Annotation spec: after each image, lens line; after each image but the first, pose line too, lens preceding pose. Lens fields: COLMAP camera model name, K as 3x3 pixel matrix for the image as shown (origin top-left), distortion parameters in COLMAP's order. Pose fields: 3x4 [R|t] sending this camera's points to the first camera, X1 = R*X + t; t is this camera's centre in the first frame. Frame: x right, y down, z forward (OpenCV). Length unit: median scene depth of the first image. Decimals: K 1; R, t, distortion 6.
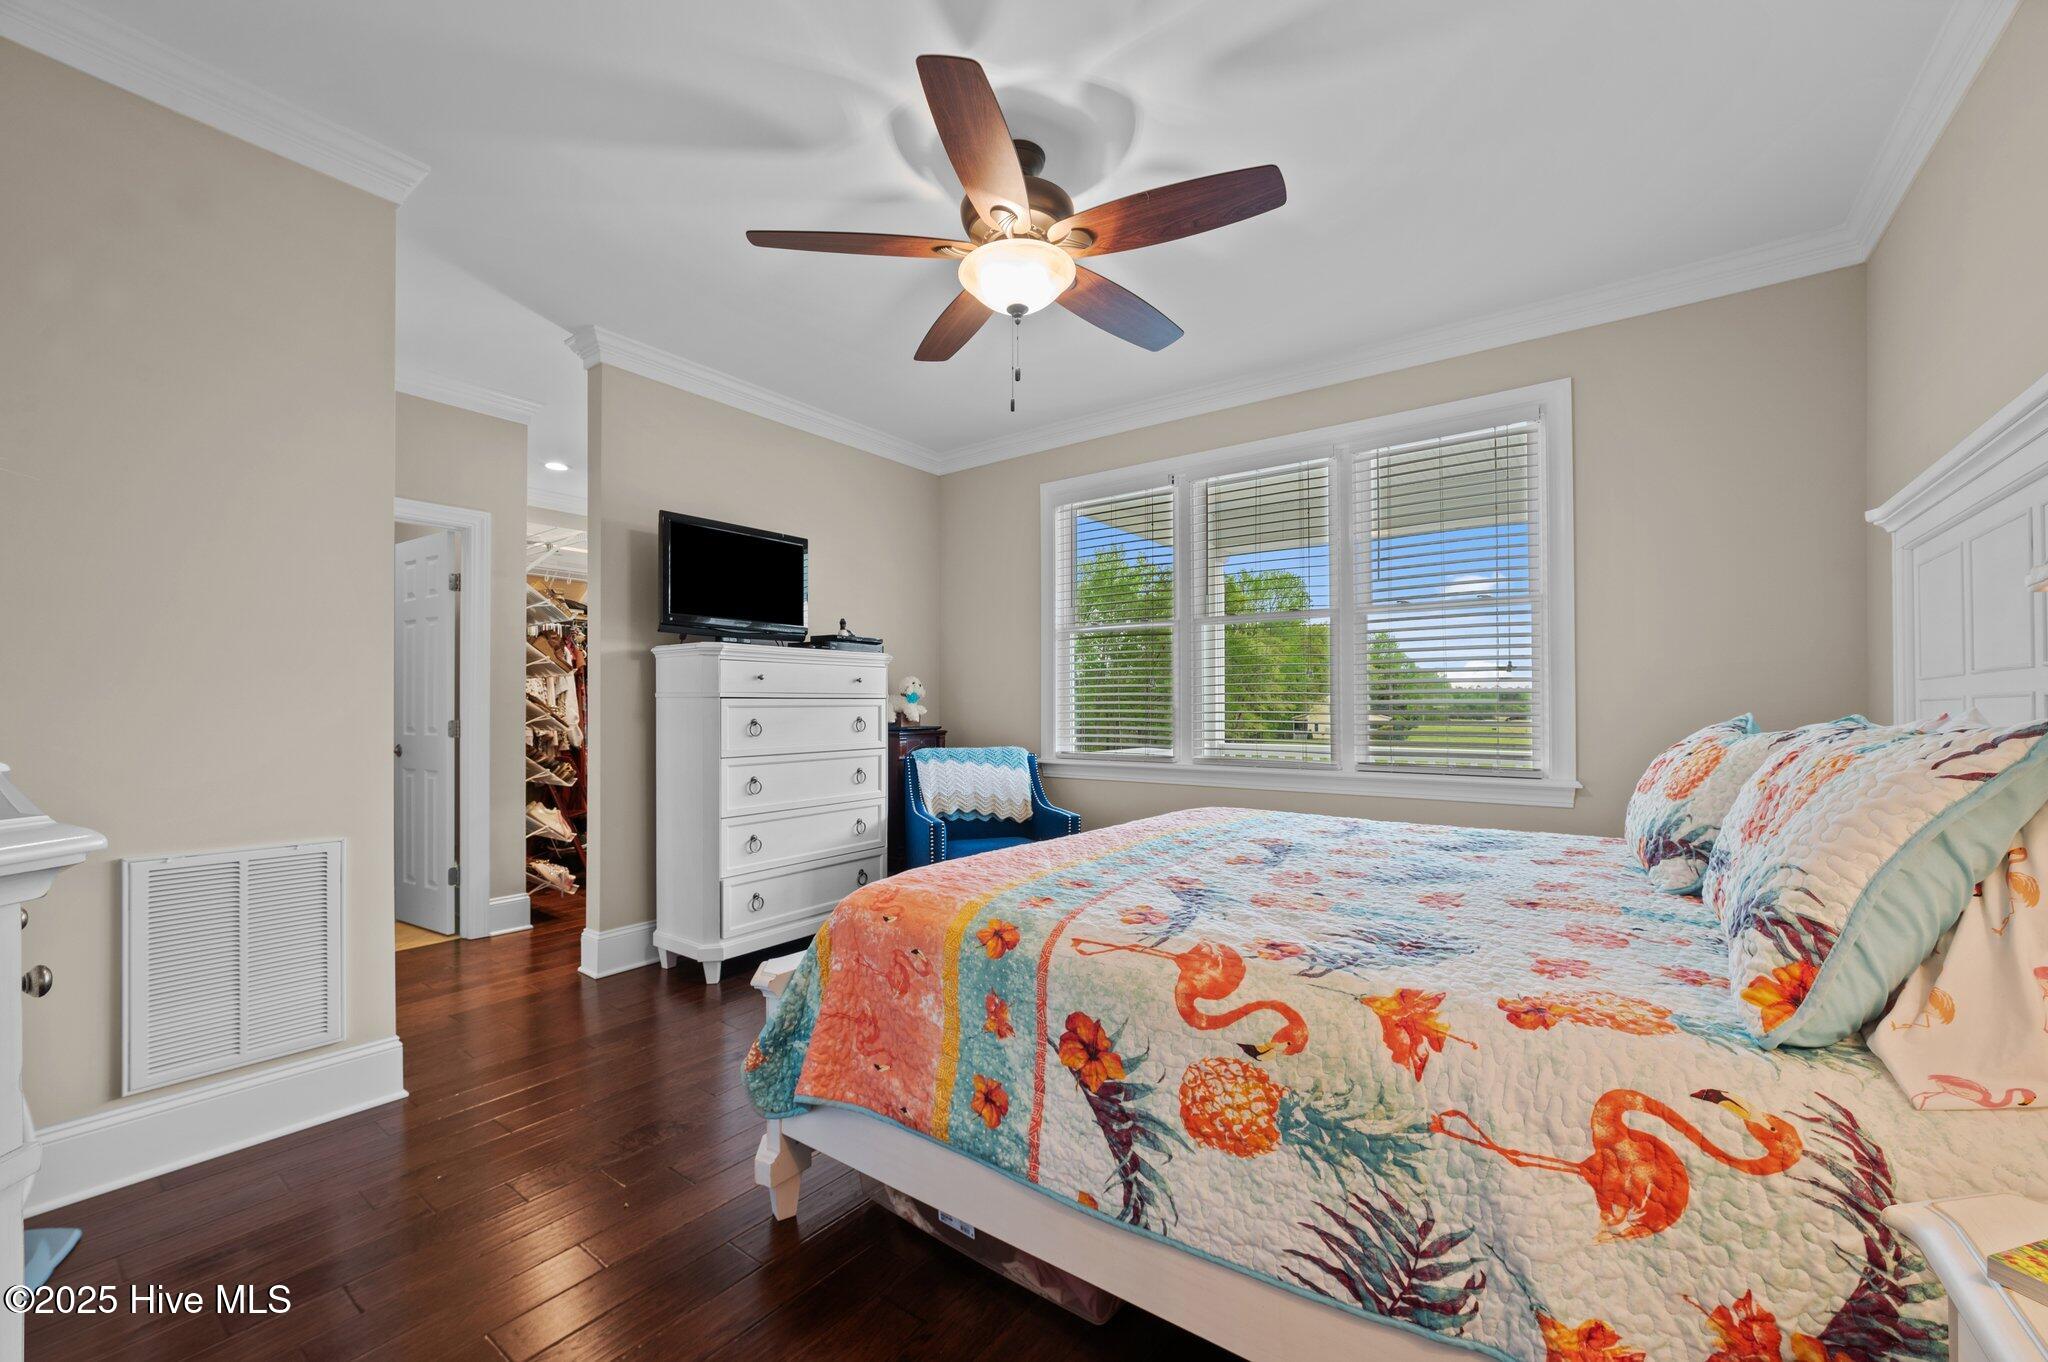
lens RADIAL K [[826.9, 0, 1016.1], [0, 826.9, 690.5], [0, 0, 1]] dist [0.000187, -0.000027]
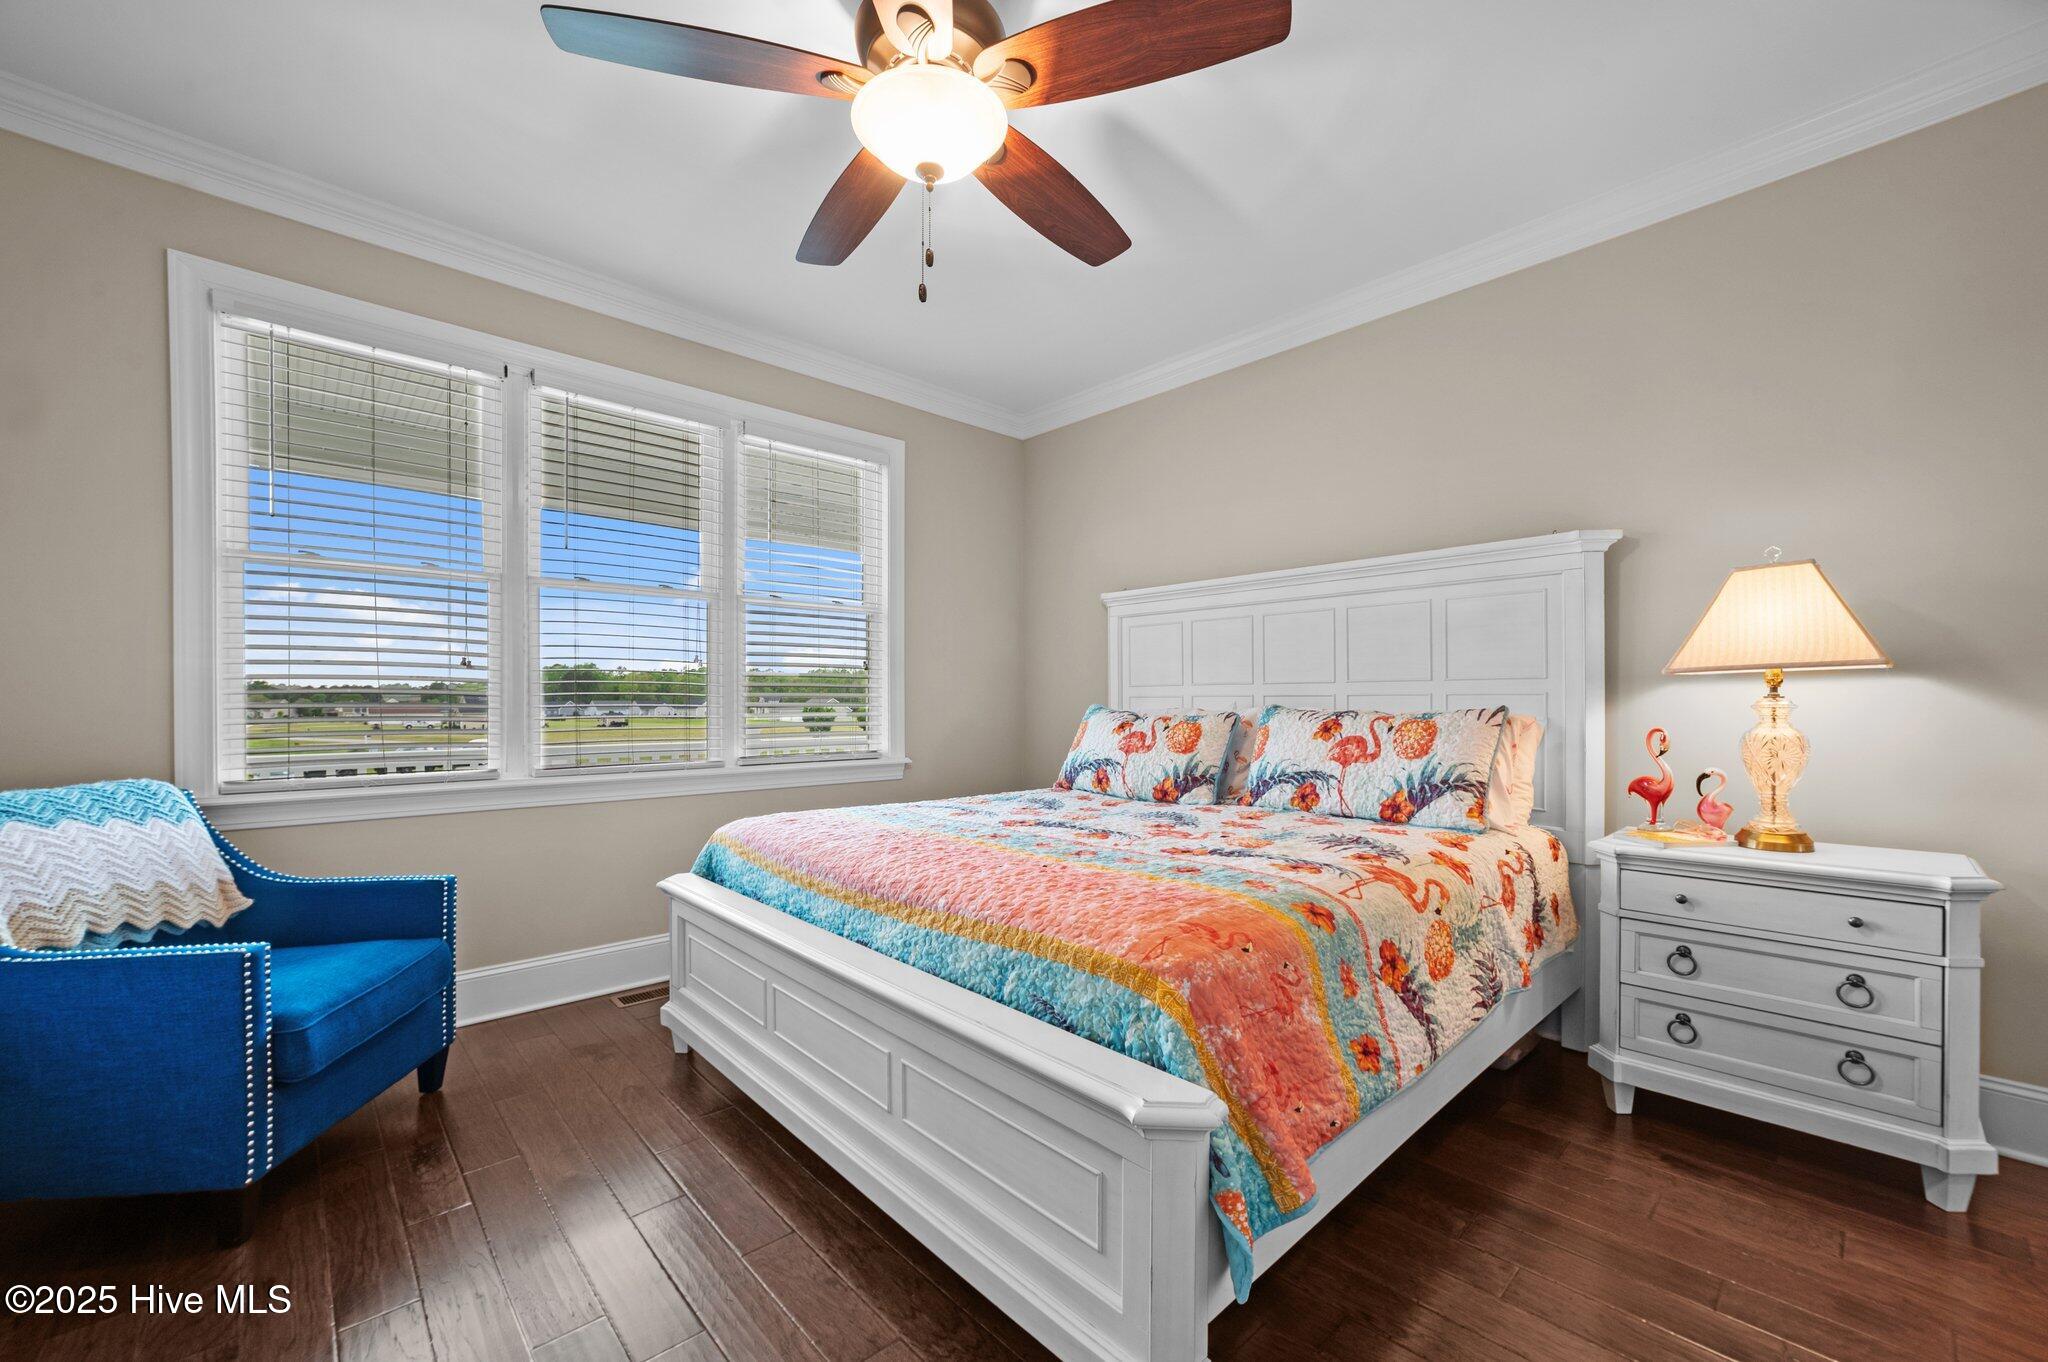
lens RADIAL K [[826.9, 0, 1012.2], [0, 826.9, 703.1], [0, 0, 1]] dist [0.000187, -0.000027]
pose [[0.165139, 0.002151, 0.986268, -1.125621], [-0.023197, 0.999729, 0.001704, 0.033874], [-0.985997, -0.023160, 0.165144, 1.212525]]
